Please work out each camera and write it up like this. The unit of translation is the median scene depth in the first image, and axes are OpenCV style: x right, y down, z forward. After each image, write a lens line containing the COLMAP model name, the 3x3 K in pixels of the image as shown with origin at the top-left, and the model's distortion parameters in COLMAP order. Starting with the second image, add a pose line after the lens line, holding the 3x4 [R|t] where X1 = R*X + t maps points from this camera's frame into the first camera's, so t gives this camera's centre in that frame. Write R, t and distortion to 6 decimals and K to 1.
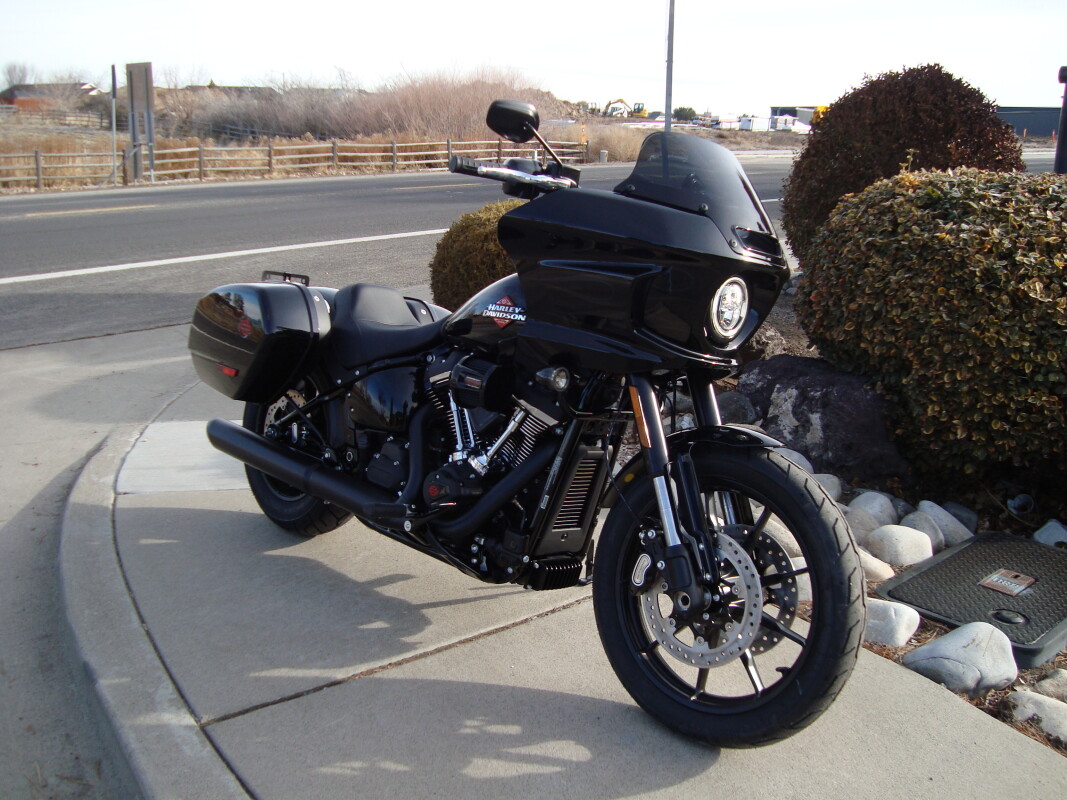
lens RADIAL K [[1038.2, 0, 533.5], [0, 1038.2, 400.0], [0, 0, 1]] dist [-0.193201, 0.175772]
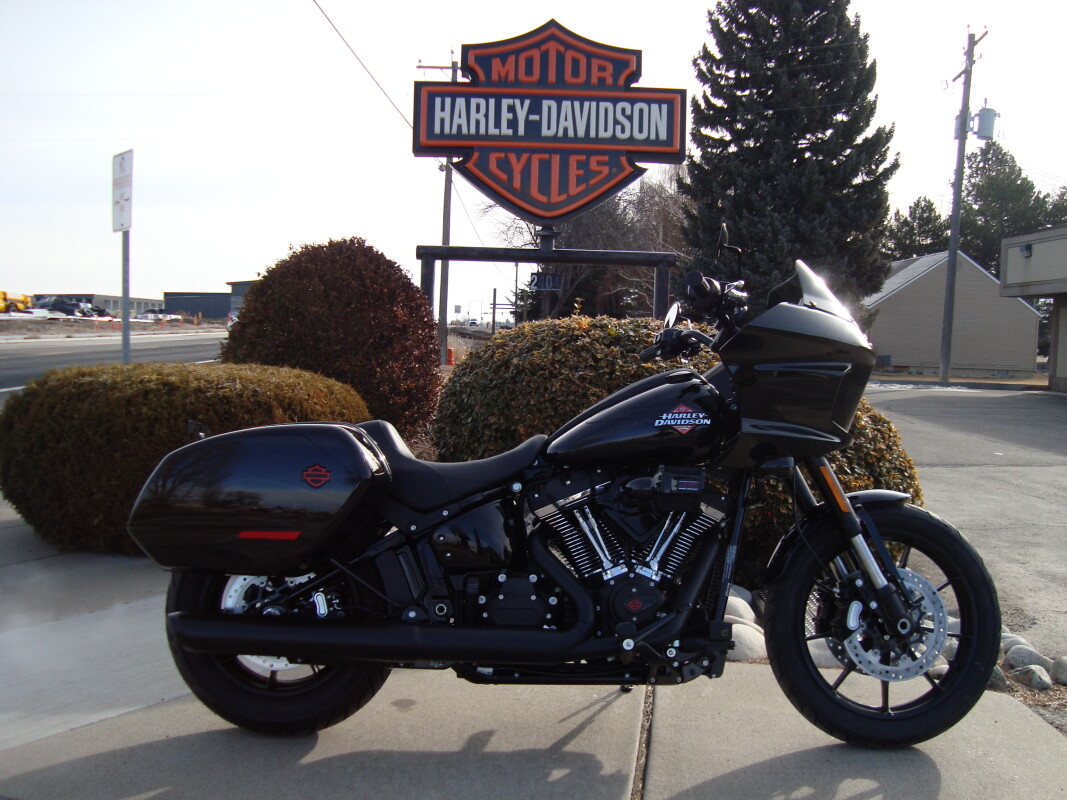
lens RADIAL K [[1038.2, 0, 533.5], [0, 1038.2, 400.0], [0, 0, 1]] dist [-0.193201, 0.175772]
pose [[0.716228, -0.044165, 0.696468, -0.844512], [0.167919, 0.979581, -0.110566, -0.011021], [-0.677363, 0.196141, 0.709019, 0.322266]]
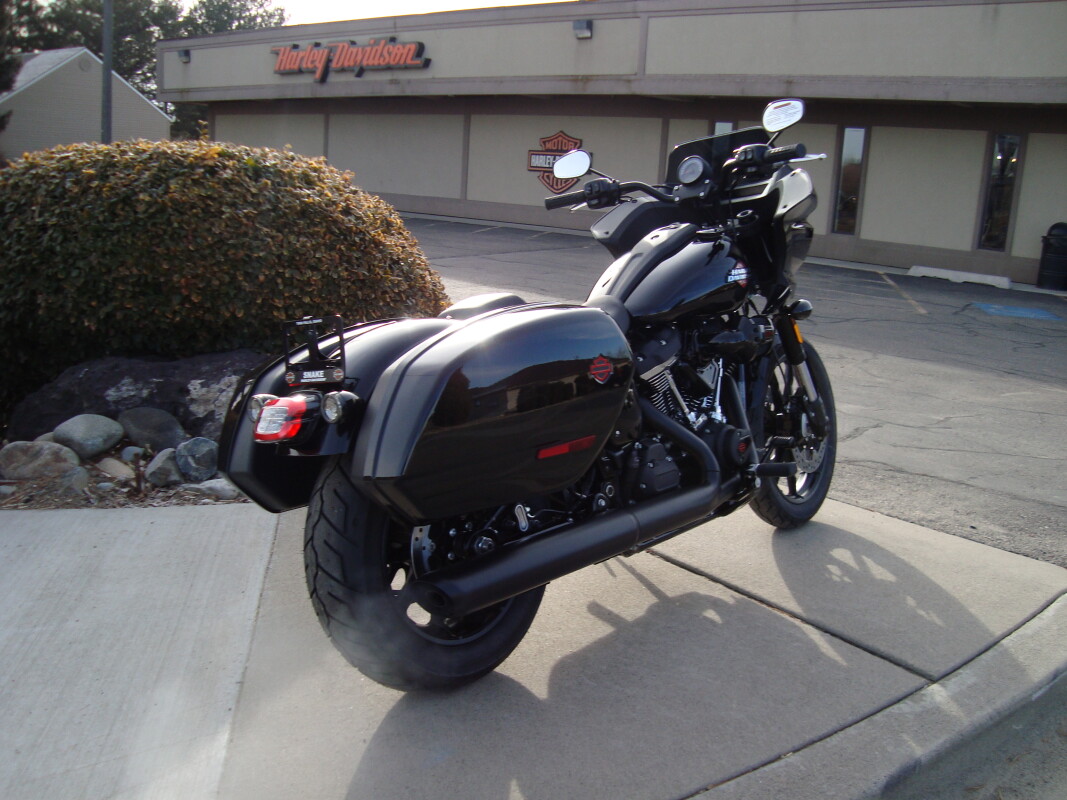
lens RADIAL K [[1038.2, 0, 533.5], [0, 1038.2, 400.0], [0, 0, 1]] dist [-0.193201, 0.175772]
pose [[-0.074016, -0.240001, 0.967947, -1.125212], [0.196049, 0.948167, 0.250088, -0.277749], [-0.977797, 0.208275, -0.023128, 1.227335]]
